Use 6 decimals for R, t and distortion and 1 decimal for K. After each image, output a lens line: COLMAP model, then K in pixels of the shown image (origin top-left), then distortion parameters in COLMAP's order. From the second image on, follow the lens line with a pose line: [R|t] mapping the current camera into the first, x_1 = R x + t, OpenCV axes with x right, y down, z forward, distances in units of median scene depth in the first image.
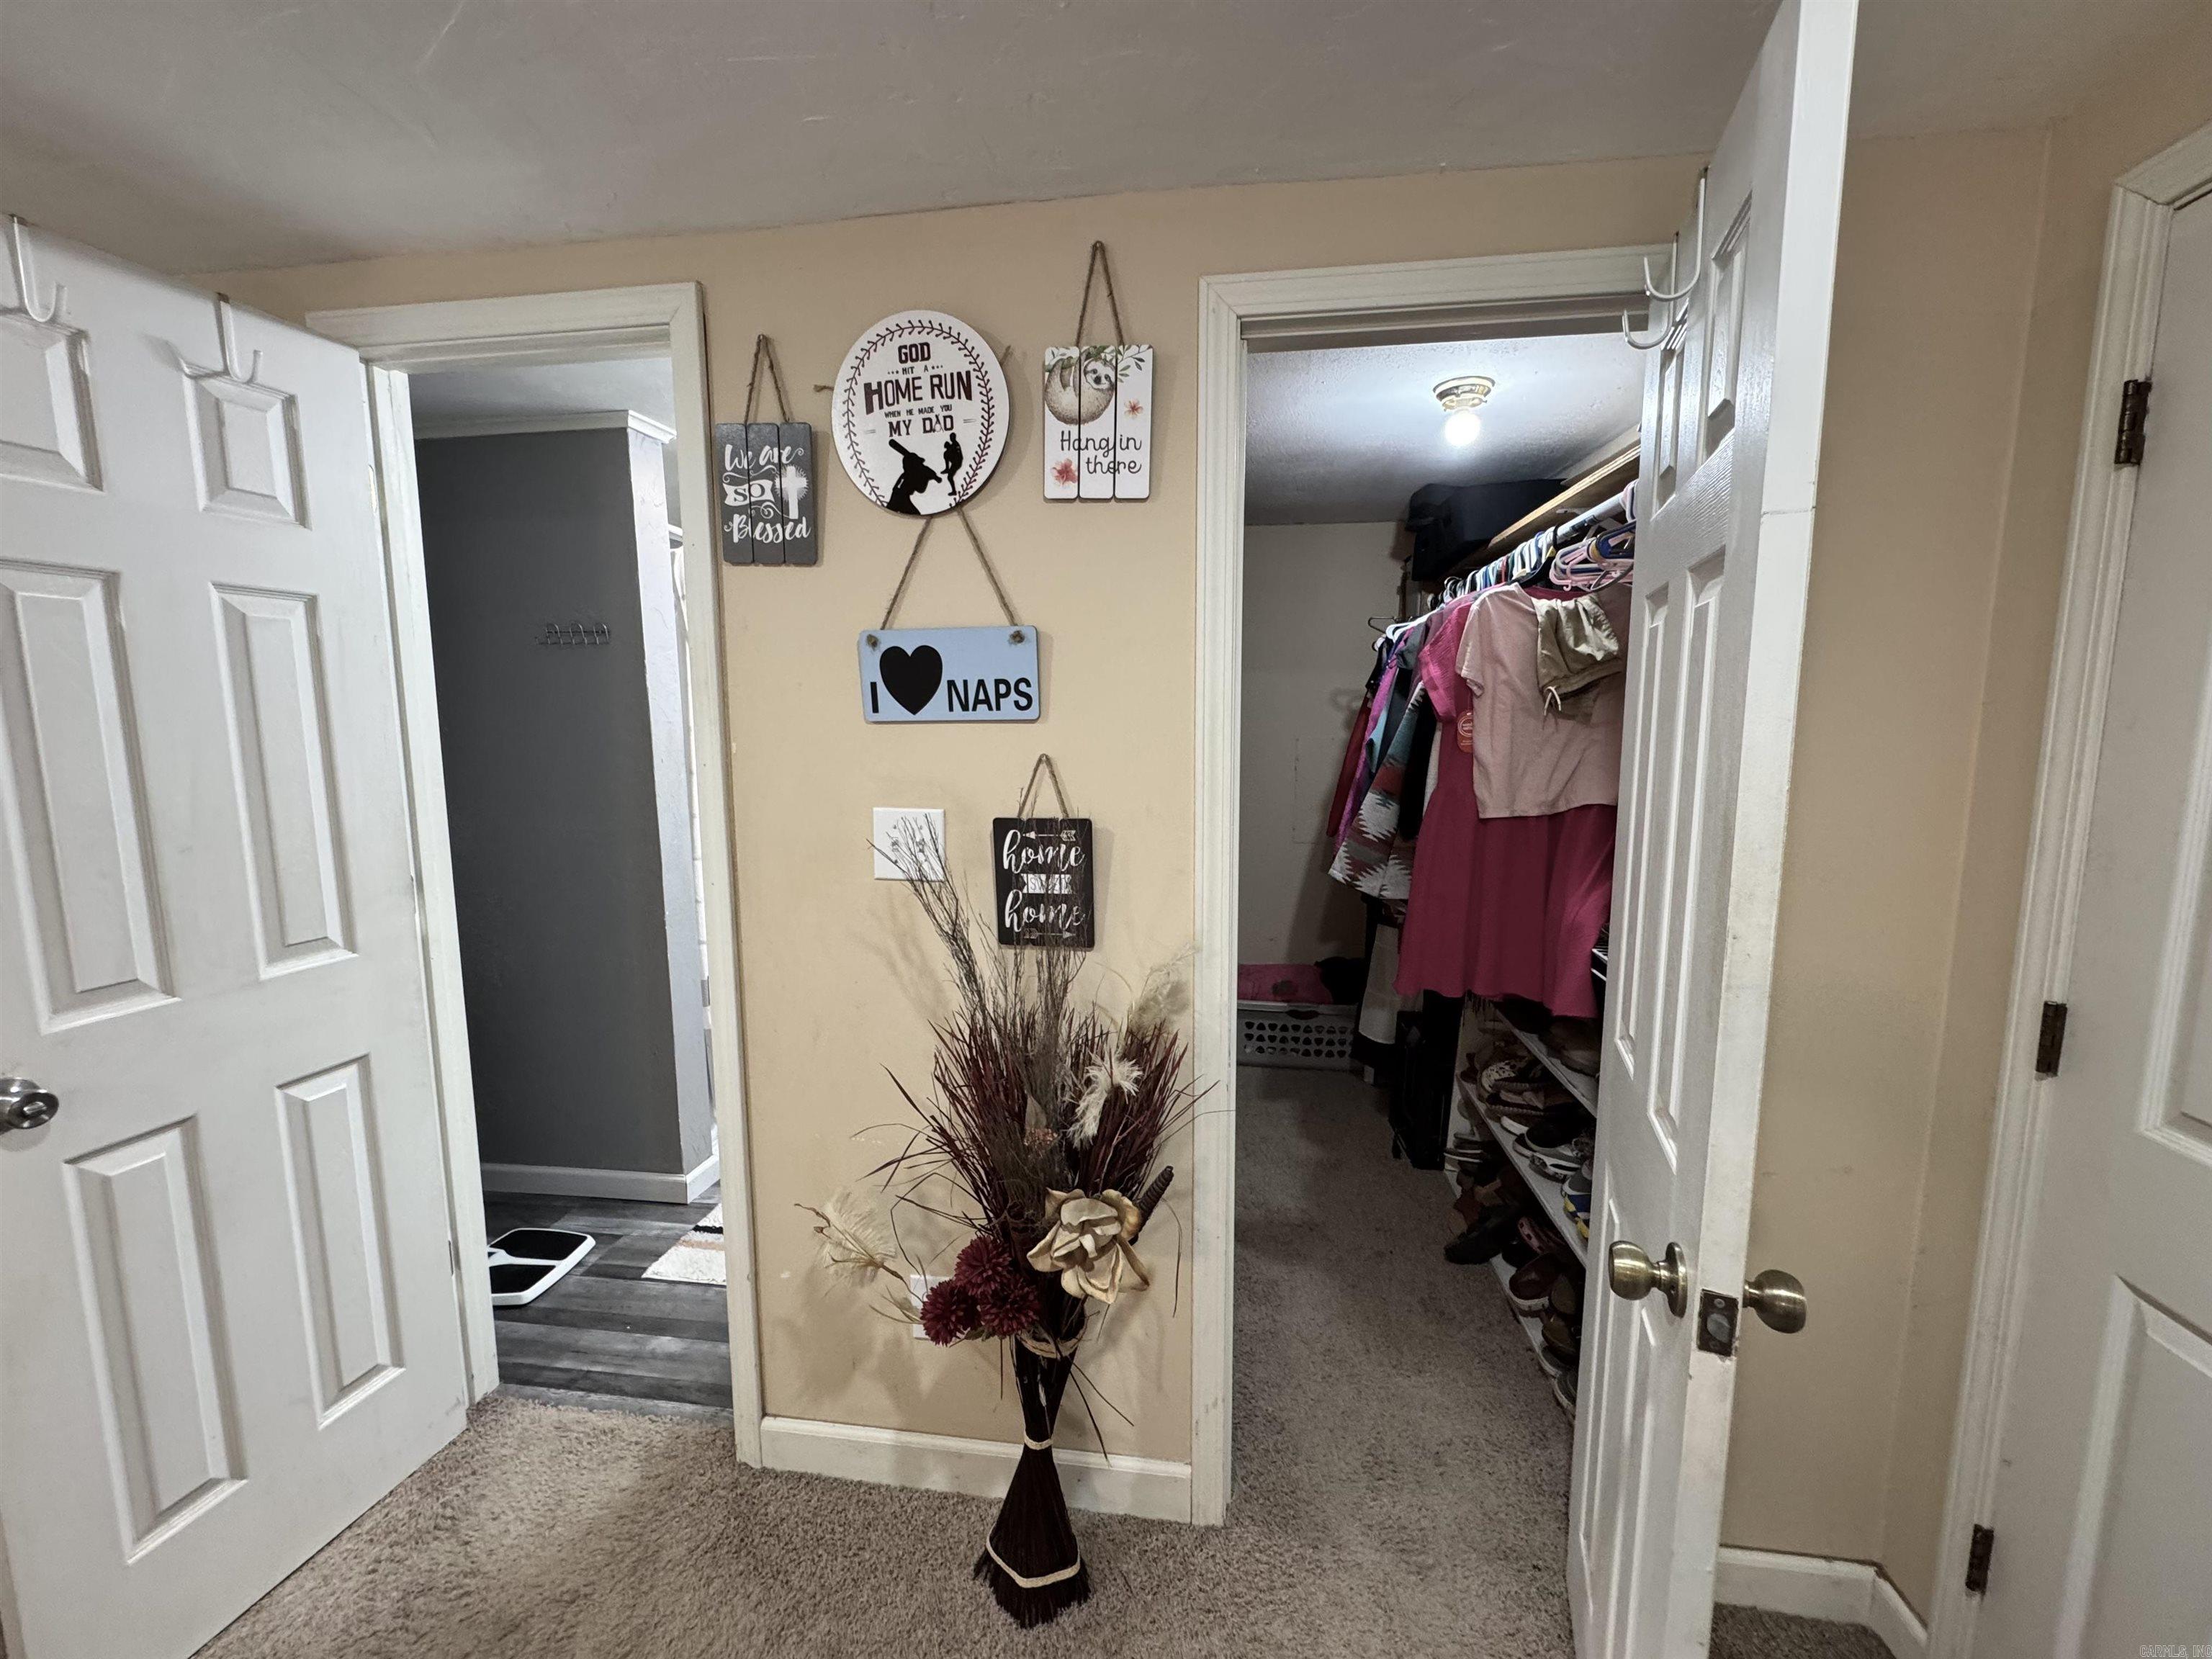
lens RADIAL K [[884.3, 0, 1099.2], [0, 884.3, 829.7], [0, 0, 1]] dist [-0.004369, 0.000540]
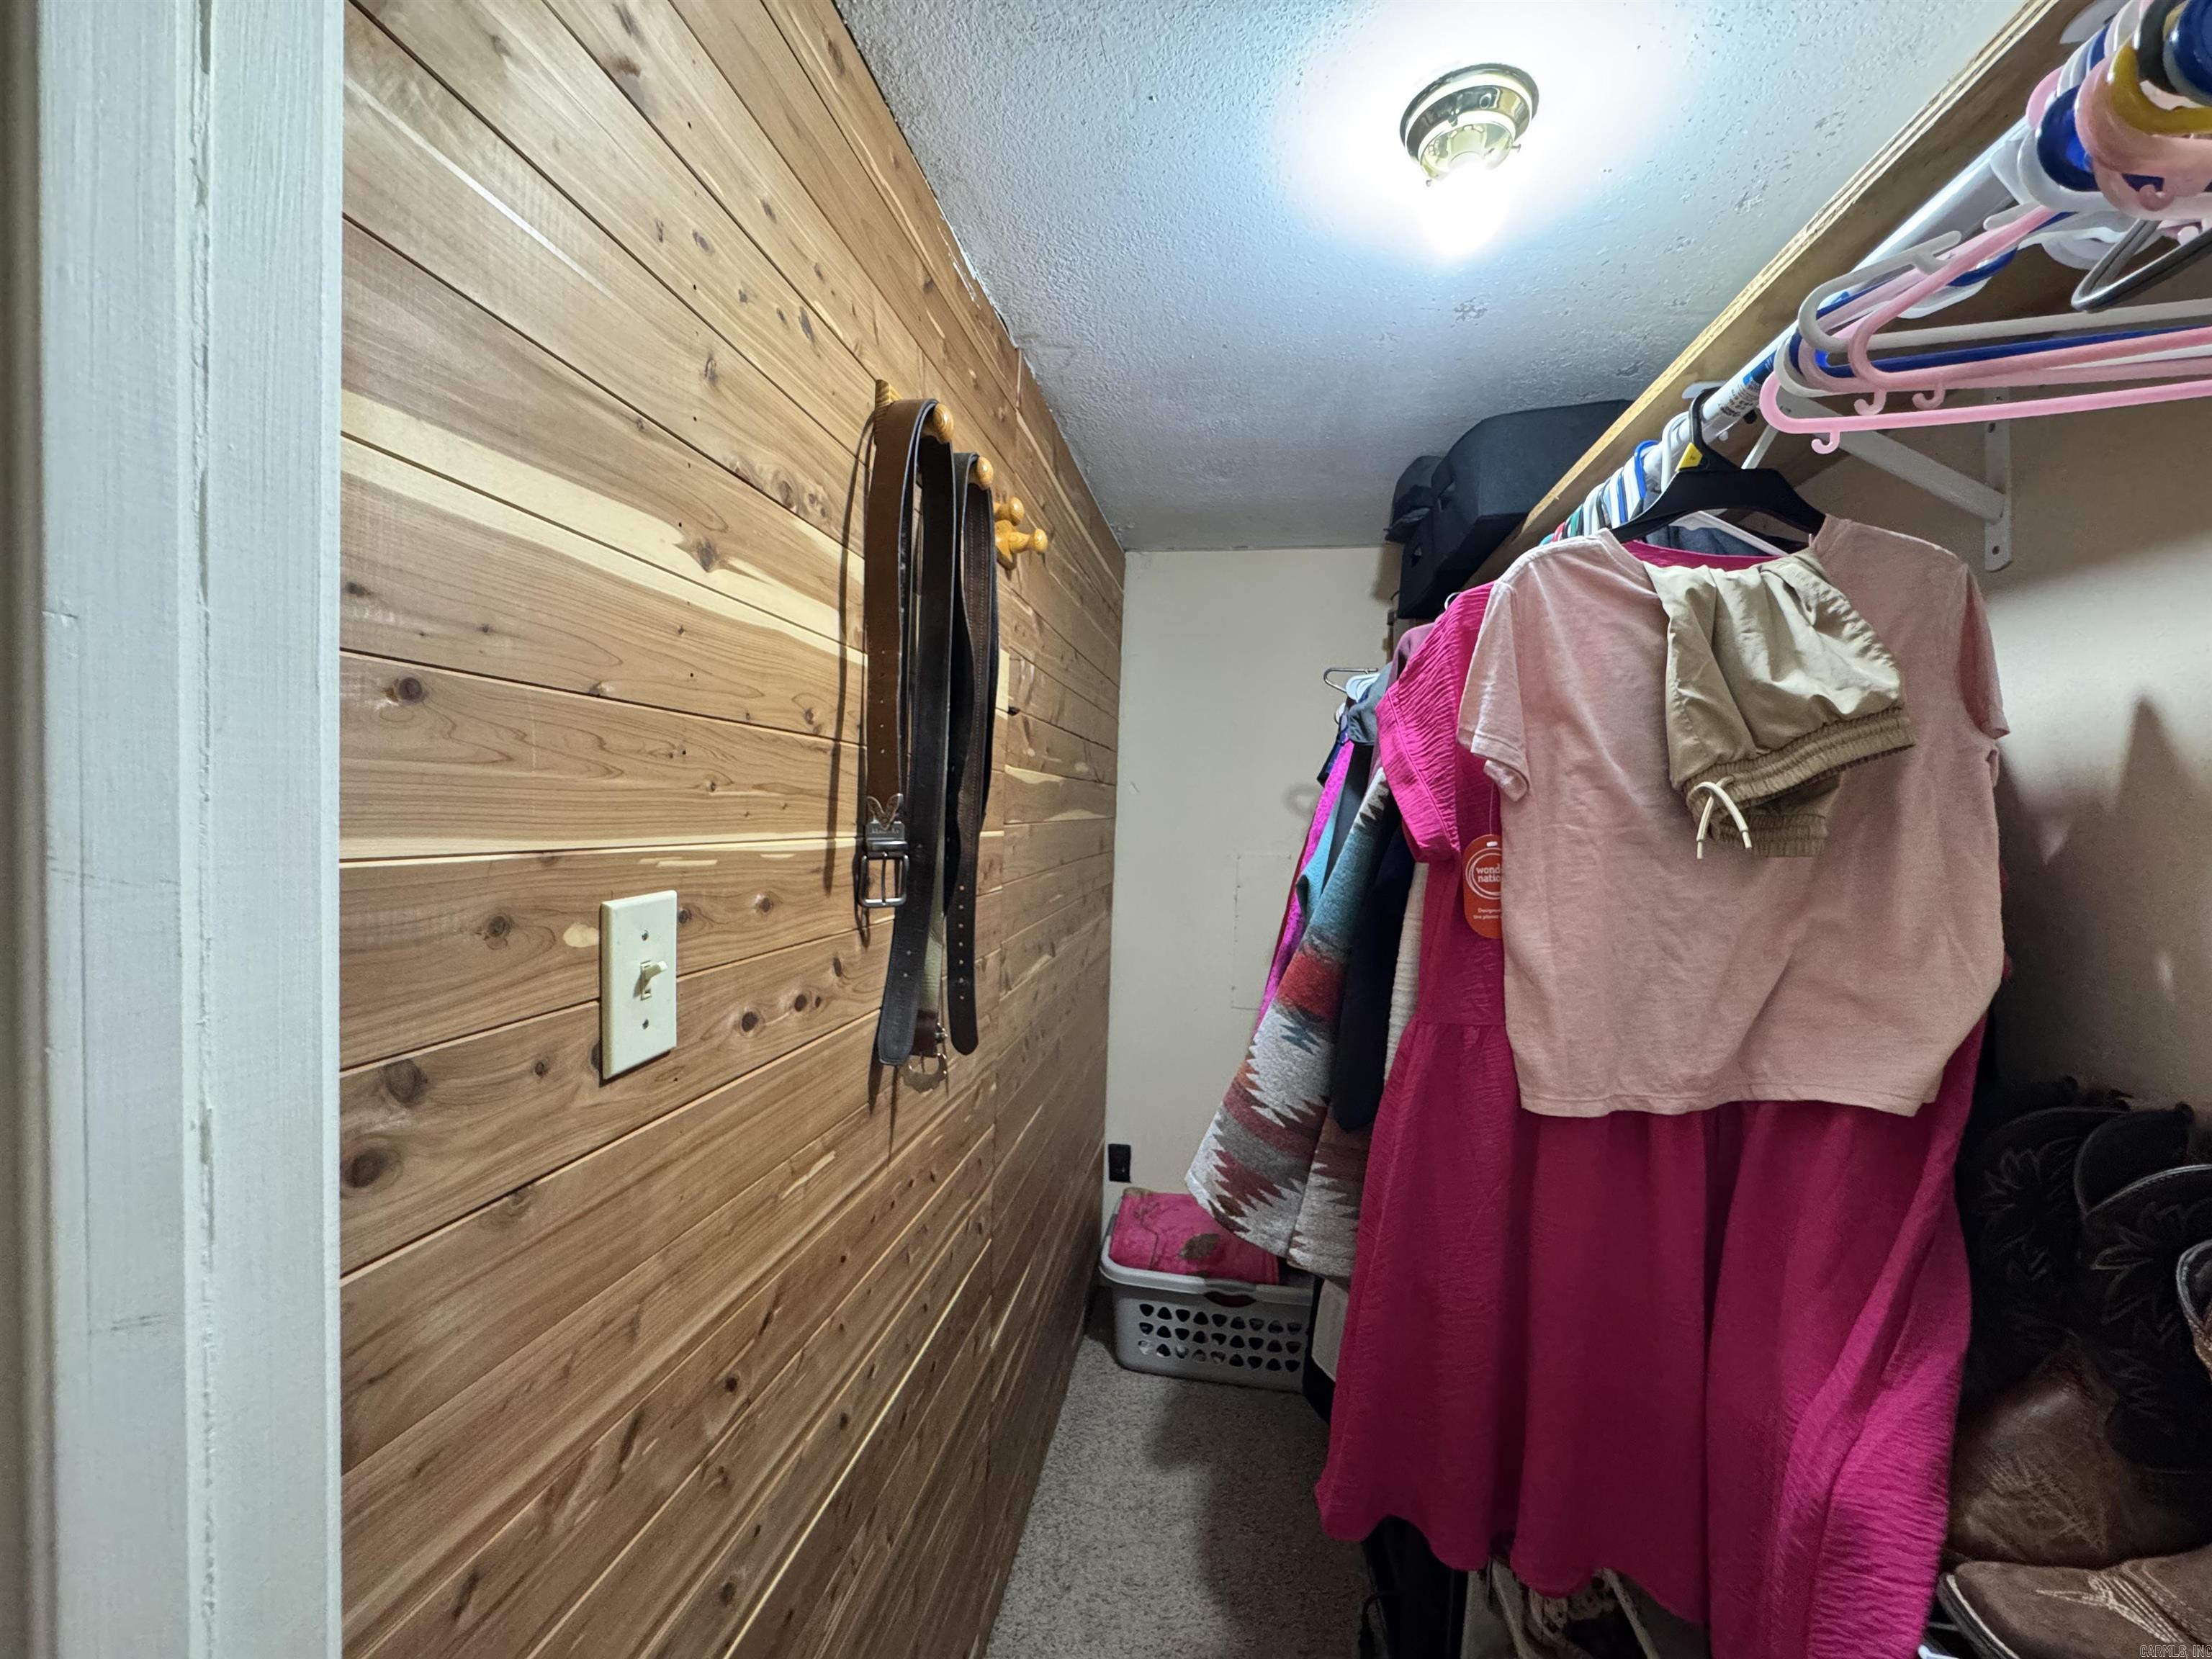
lens RADIAL K [[884.3, 0, 1093.9], [0, 884.3, 835.5], [0, 0, 1]] dist [-0.004369, 0.000540]
pose [[0.999222, 0.026268, -0.029434, 0.244599], [-0.029069, 0.994646, -0.099170, -0.088682], [0.026671, 0.099949, 0.994635, 0.583421]]
